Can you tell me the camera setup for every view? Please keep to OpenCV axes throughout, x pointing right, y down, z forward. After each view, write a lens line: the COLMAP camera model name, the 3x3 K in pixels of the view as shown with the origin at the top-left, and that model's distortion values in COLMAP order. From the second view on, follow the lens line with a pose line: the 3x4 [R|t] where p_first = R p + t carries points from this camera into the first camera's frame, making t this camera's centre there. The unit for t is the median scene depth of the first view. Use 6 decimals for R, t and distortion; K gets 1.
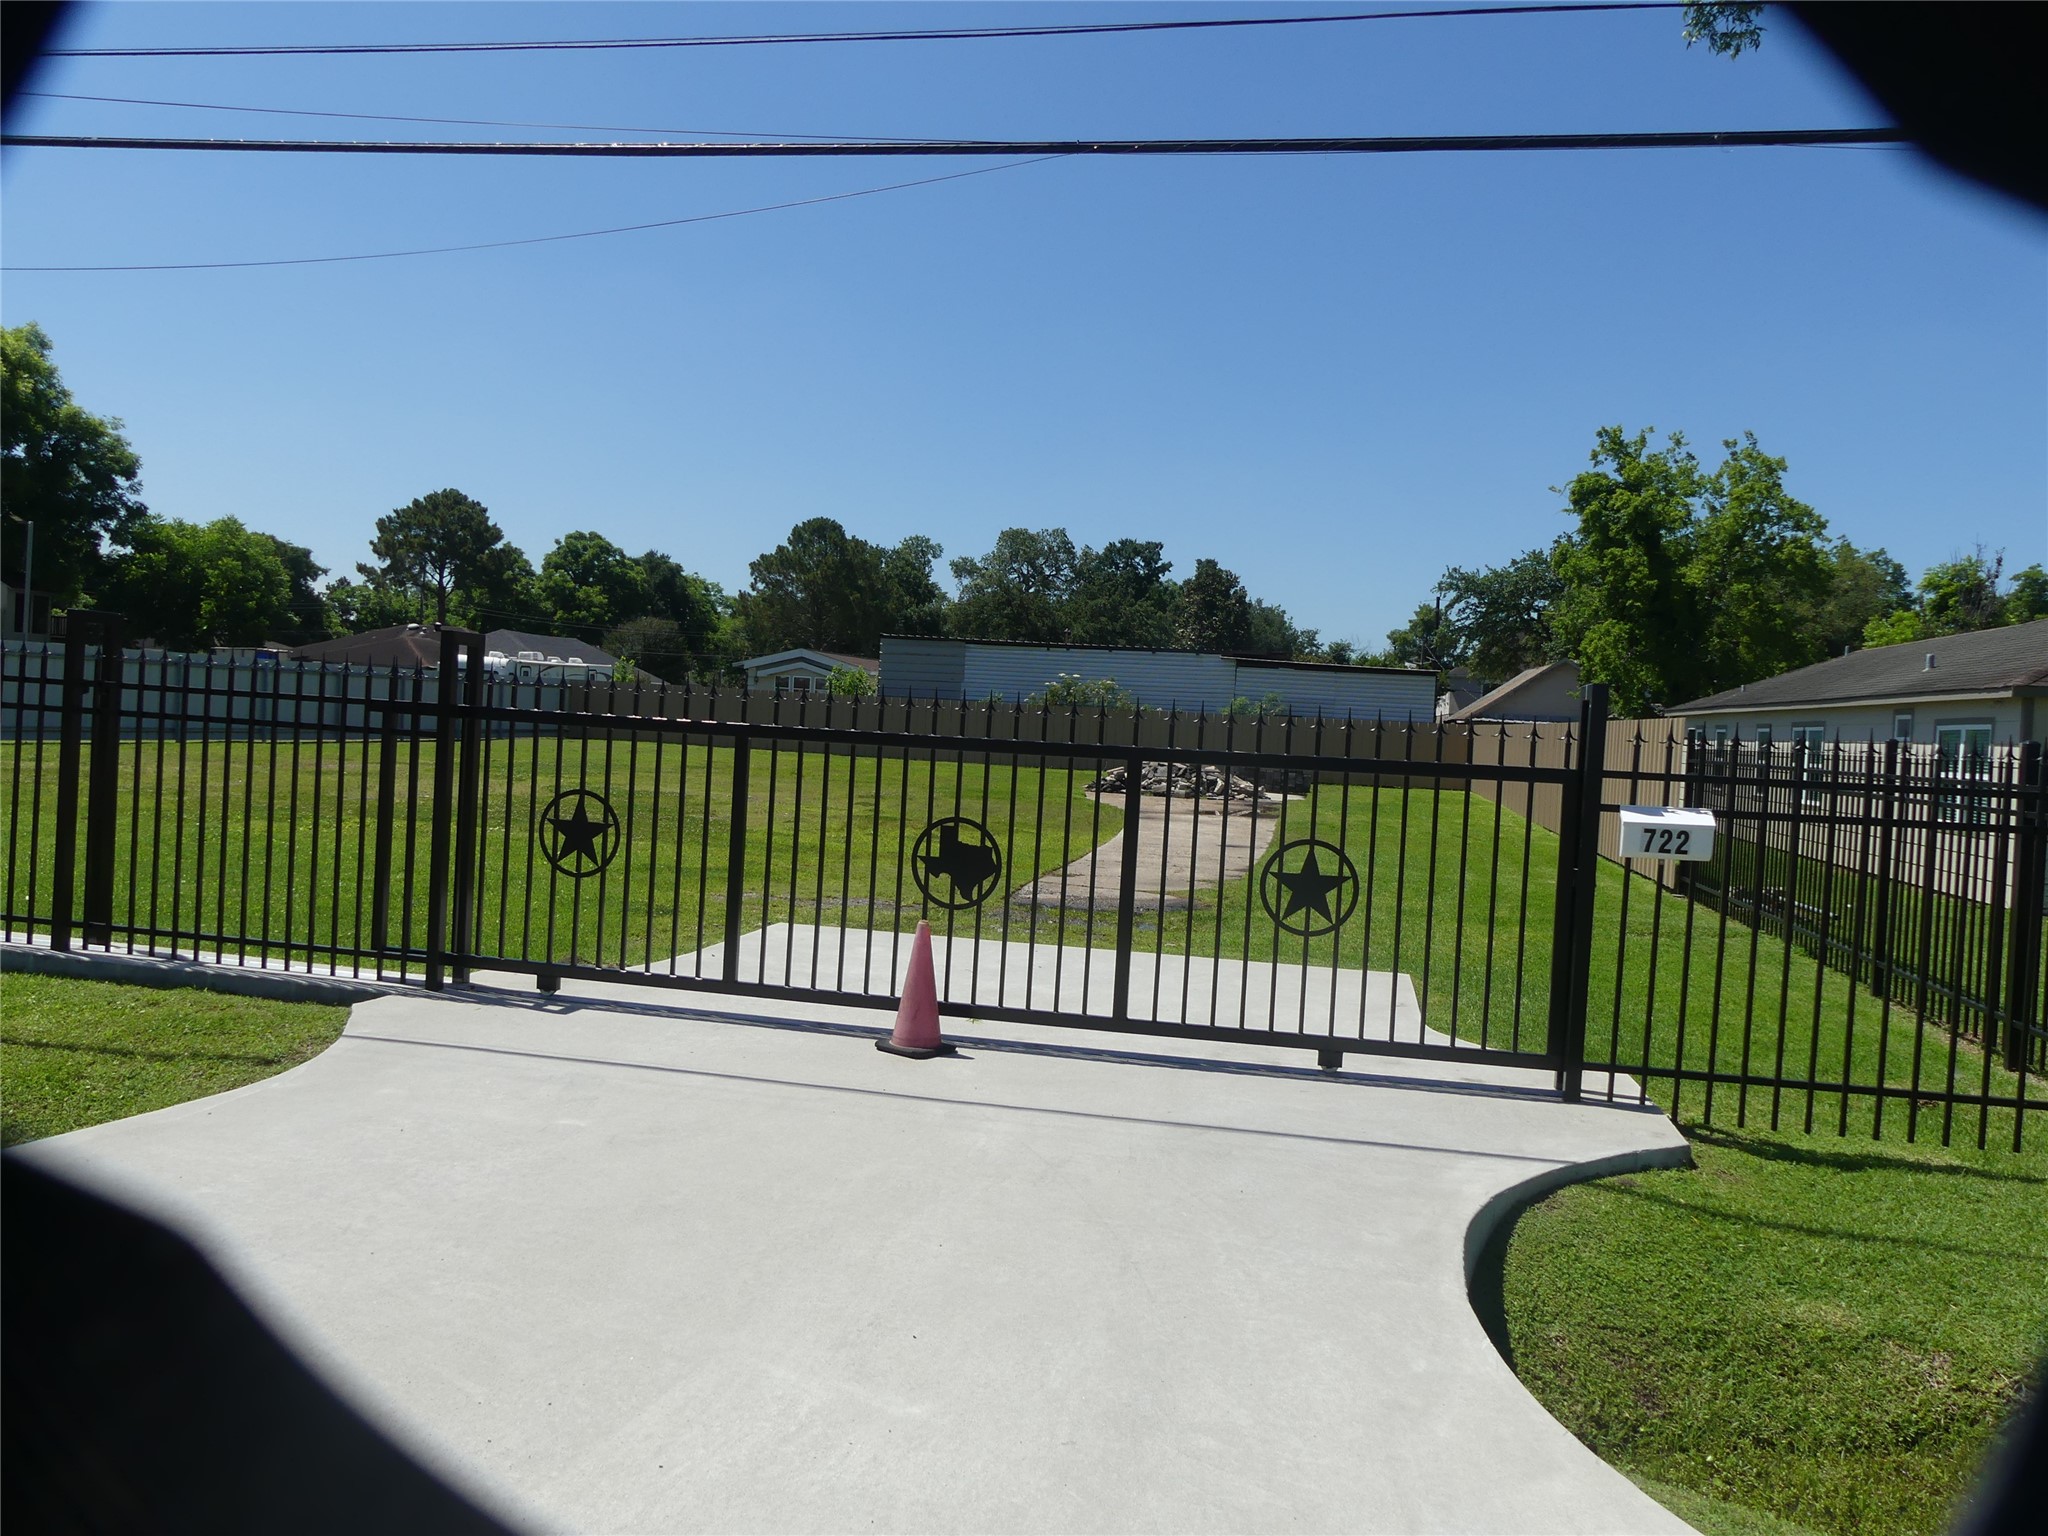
lens RADIAL K [[1607.6, 0, 1020.7], [0, 1607.6, 758.8], [0, 0, 1]] dist [0.005352, -0.006833]
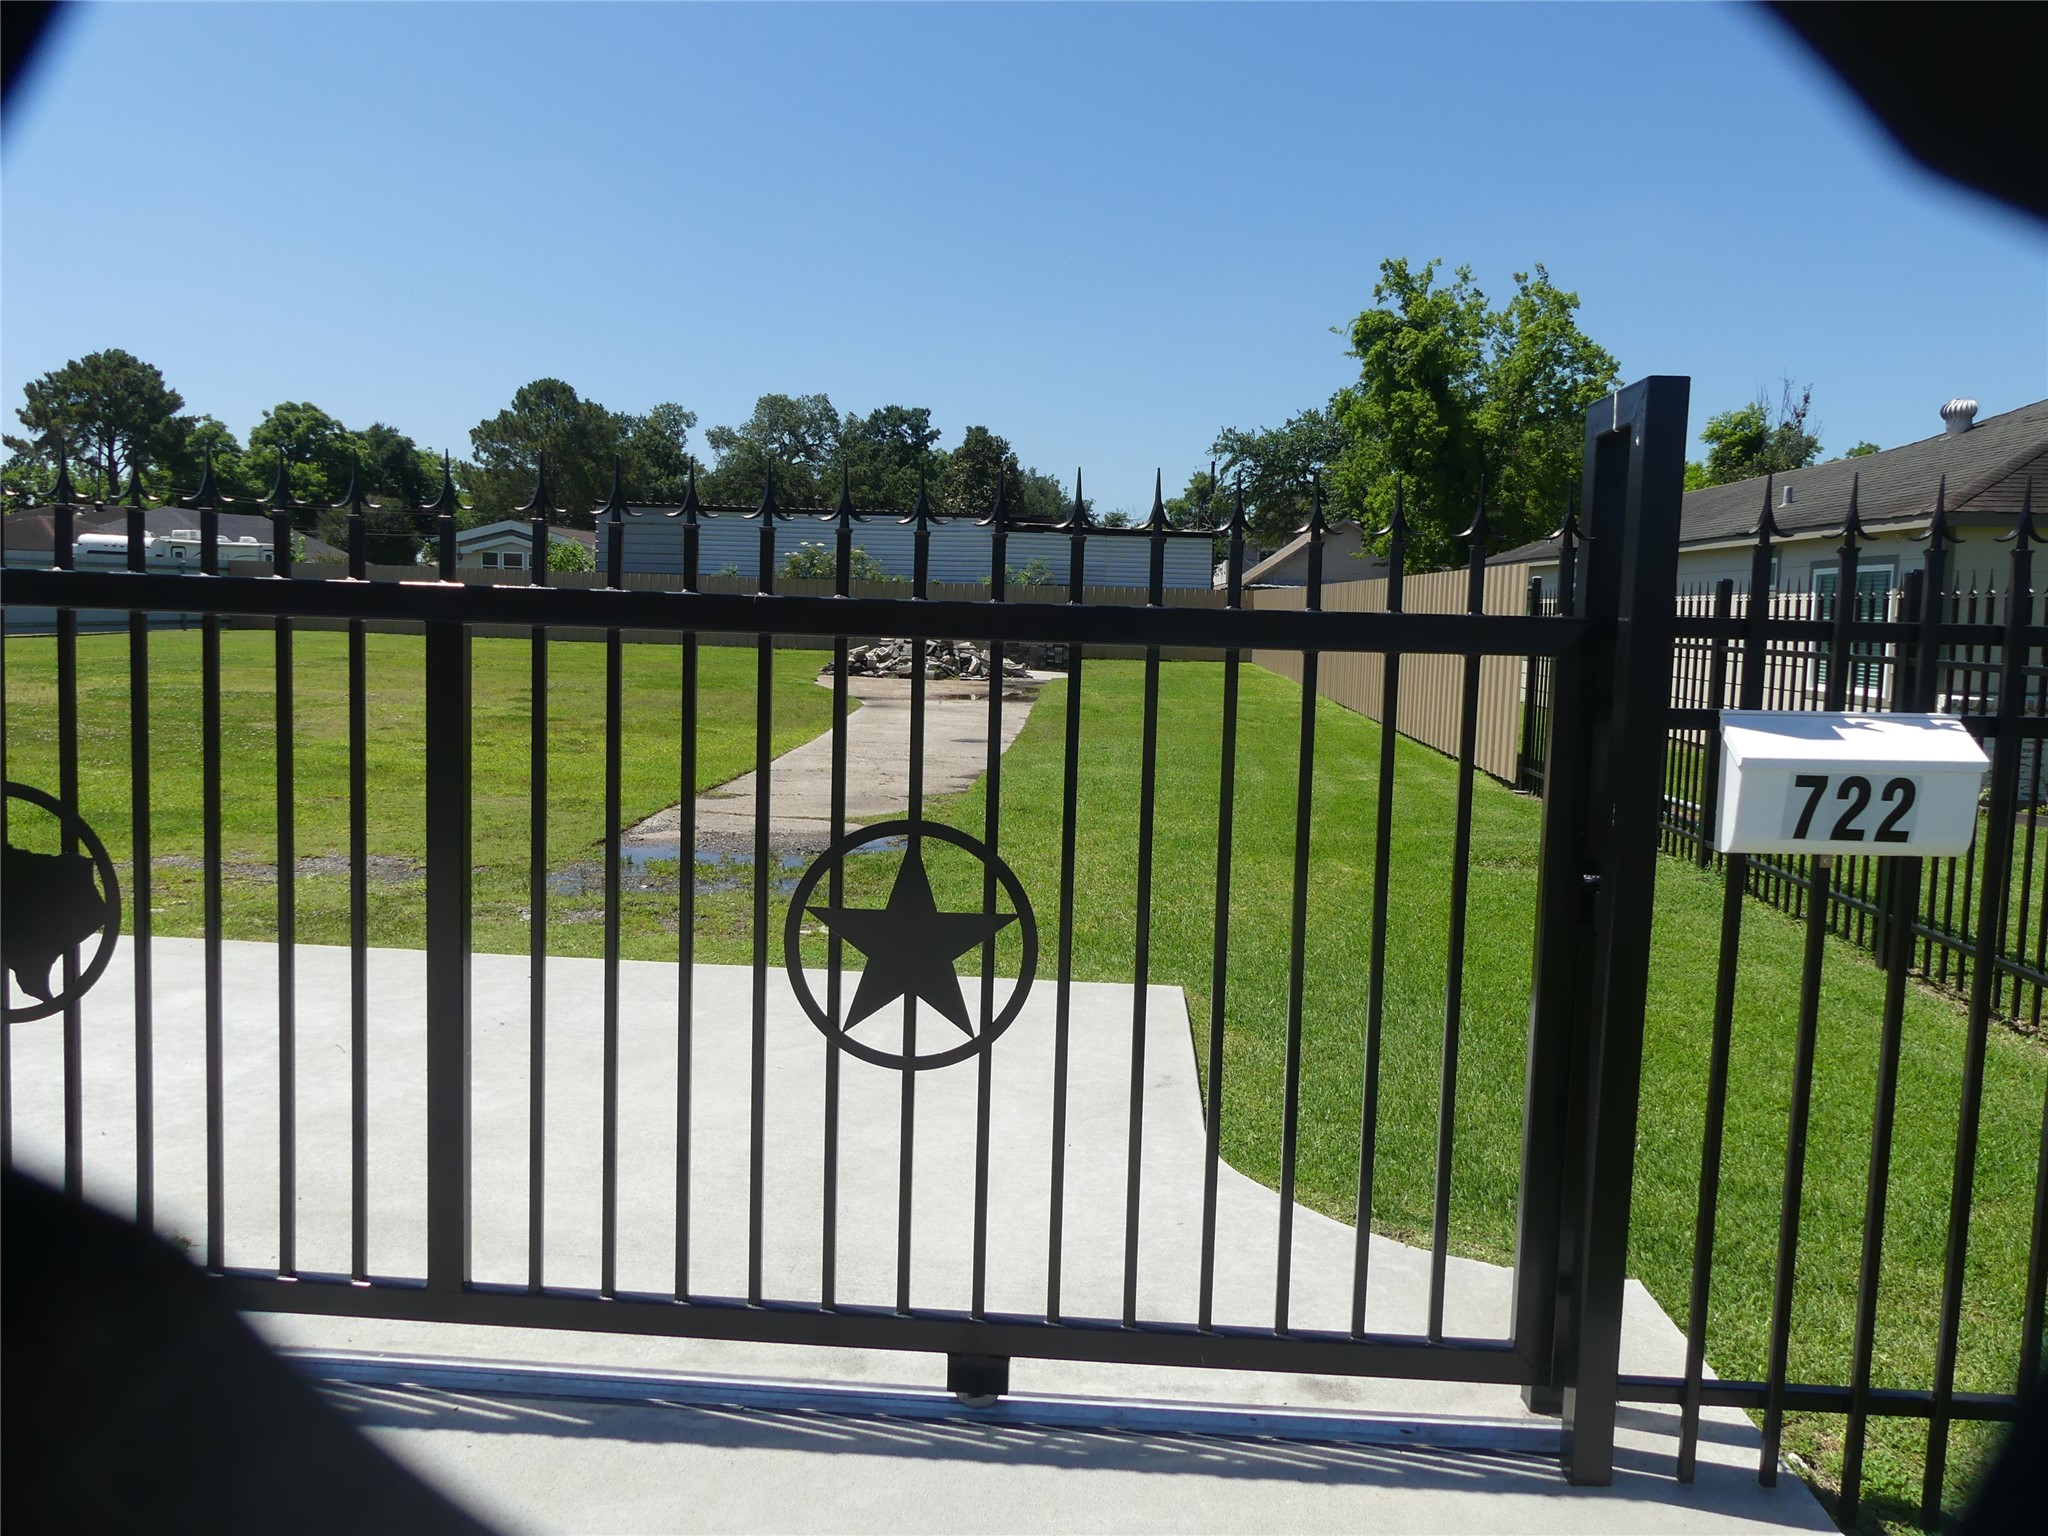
lens RADIAL K [[1607.6, 0, 998.9], [0, 1607.6, 762.6], [0, 0, 1]] dist [0.005352, -0.006833]
pose [[0.992421, -0.034560, 0.117927, 0.025124], [0.025351, 0.996575, 0.078714, 0.001134], [-0.120243, -0.075128, 0.989898, 0.099654]]
